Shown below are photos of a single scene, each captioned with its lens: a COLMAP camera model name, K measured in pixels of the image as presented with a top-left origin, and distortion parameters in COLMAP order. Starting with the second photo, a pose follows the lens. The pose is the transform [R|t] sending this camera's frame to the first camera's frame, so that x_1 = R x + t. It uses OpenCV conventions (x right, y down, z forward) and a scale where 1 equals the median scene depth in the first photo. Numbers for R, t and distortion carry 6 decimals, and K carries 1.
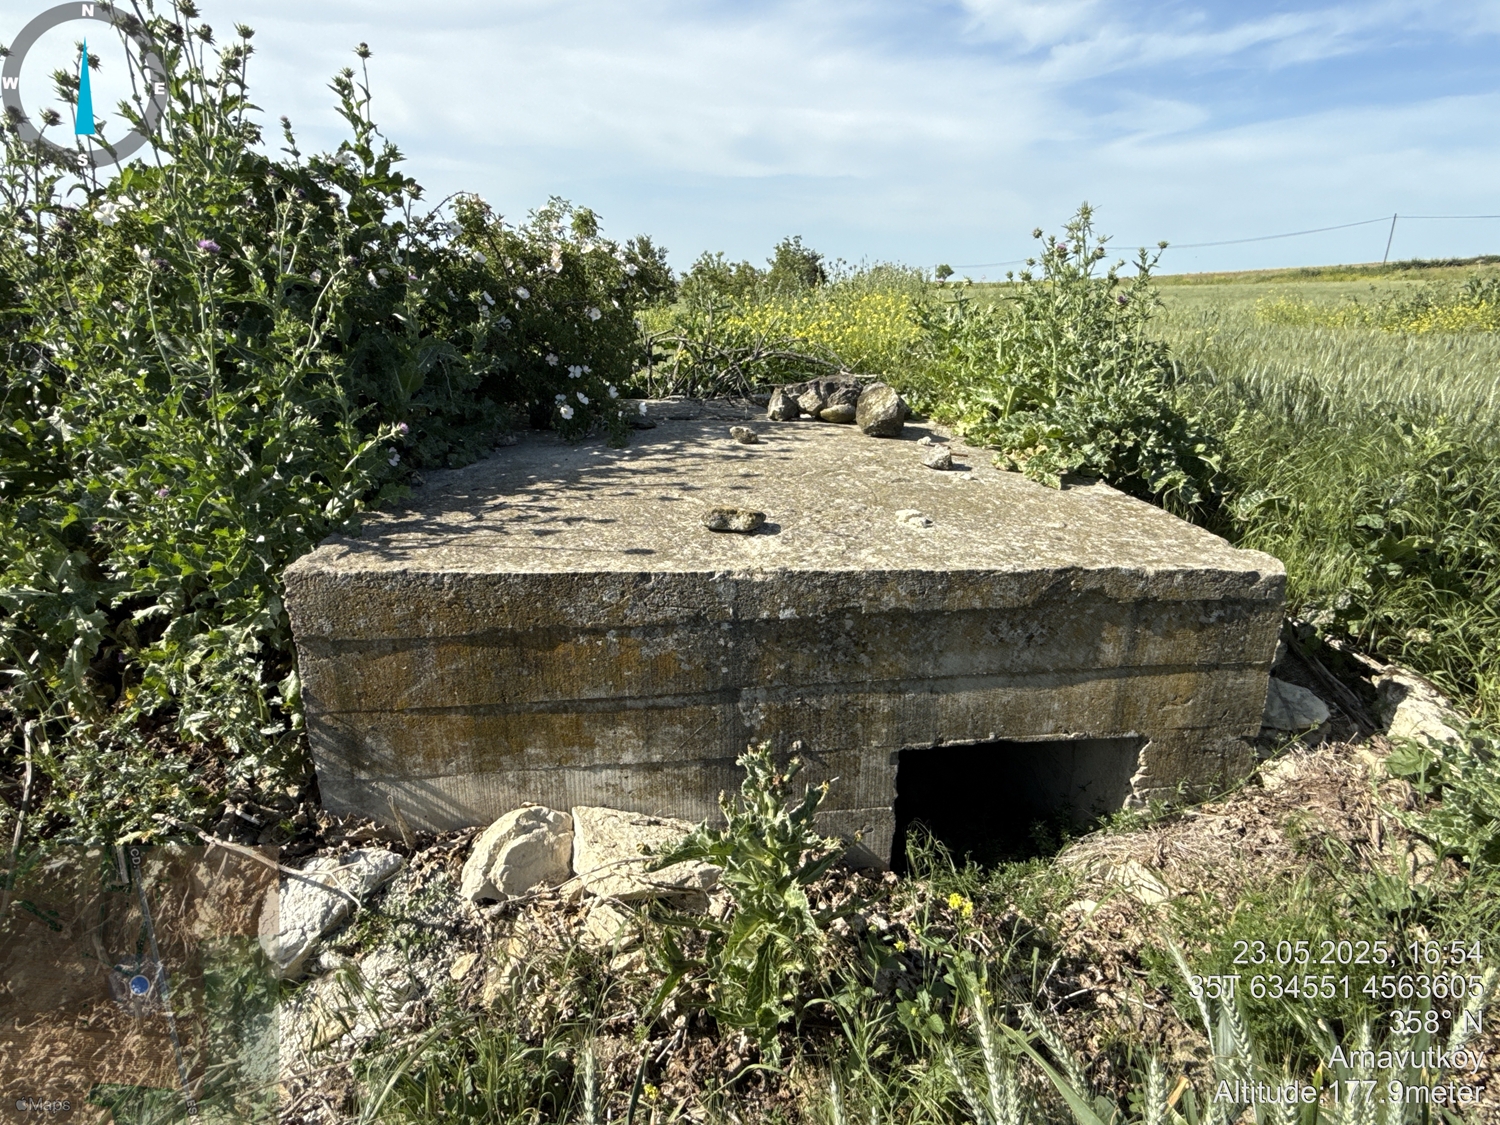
lens RADIAL K [[805.5, 0, 746.6], [0, 805.5, 565.7], [0, 0, 1]] dist [0.002875, 0.001424]
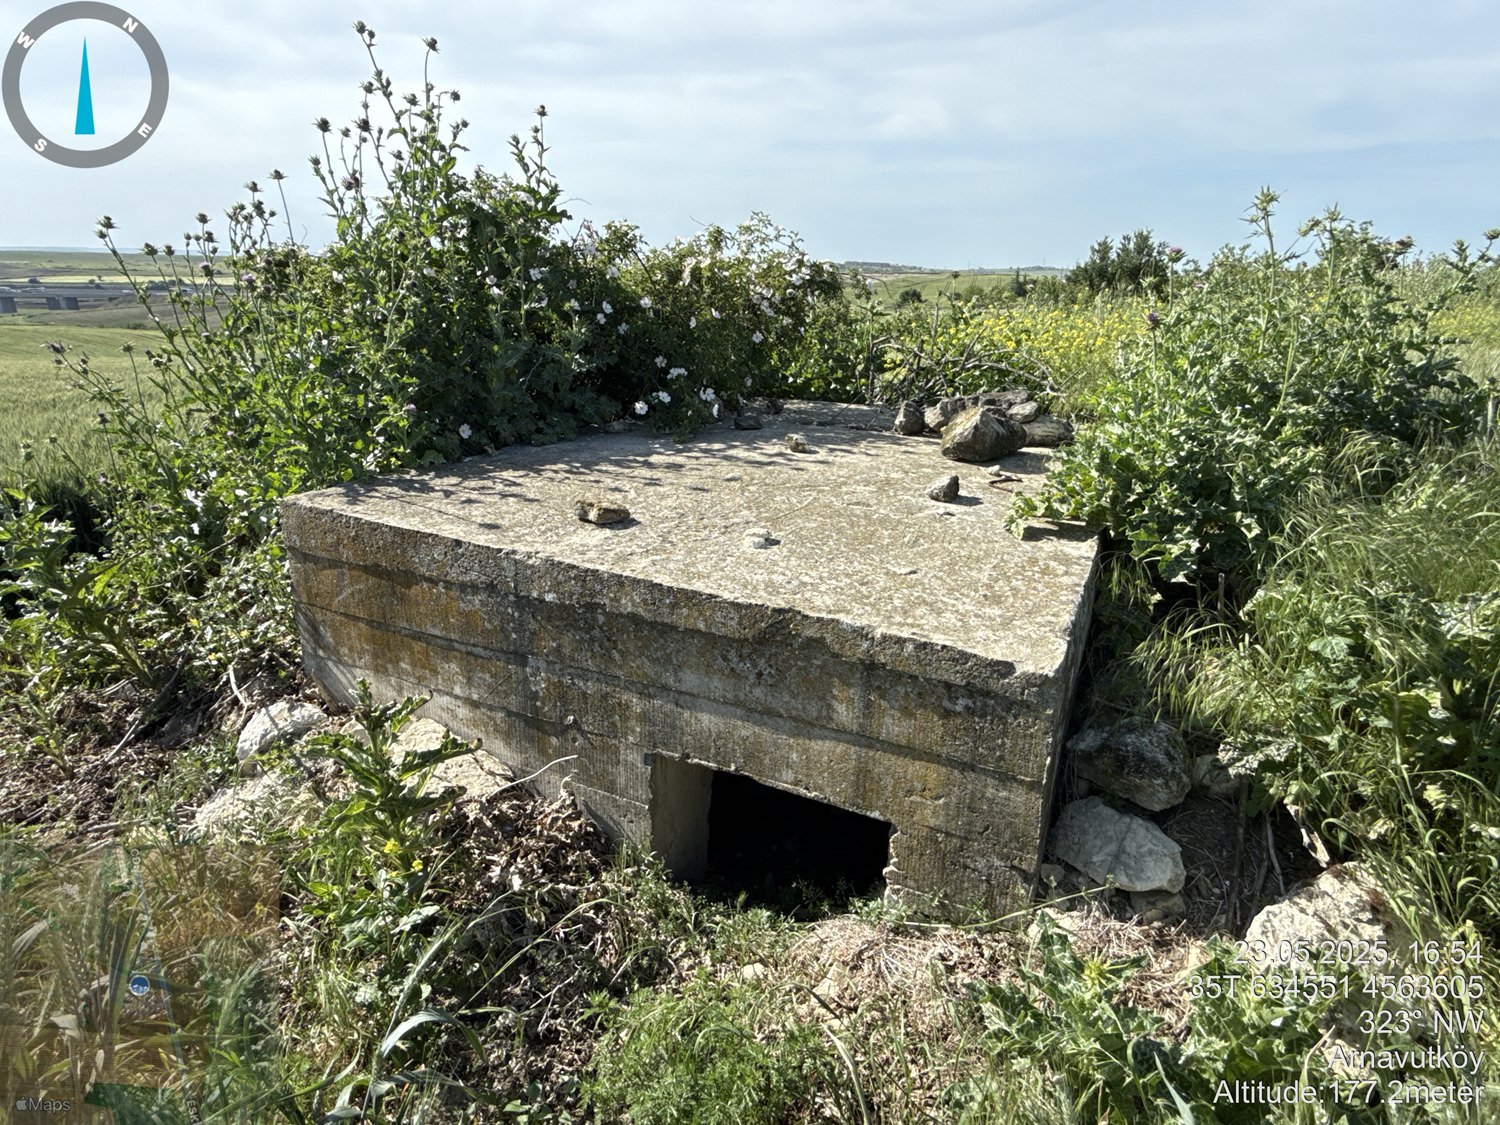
lens RADIAL K [[805.5, 0, 748.1], [0, 805.5, 565.7], [0, 0, 1]] dist [0.002875, 0.001424]
pose [[0.840263, 0.173313, -0.513733, 0.787322], [-0.172735, 0.983732, 0.049345, -0.079830], [0.513927, 0.047276, 0.856530, 0.169026]]
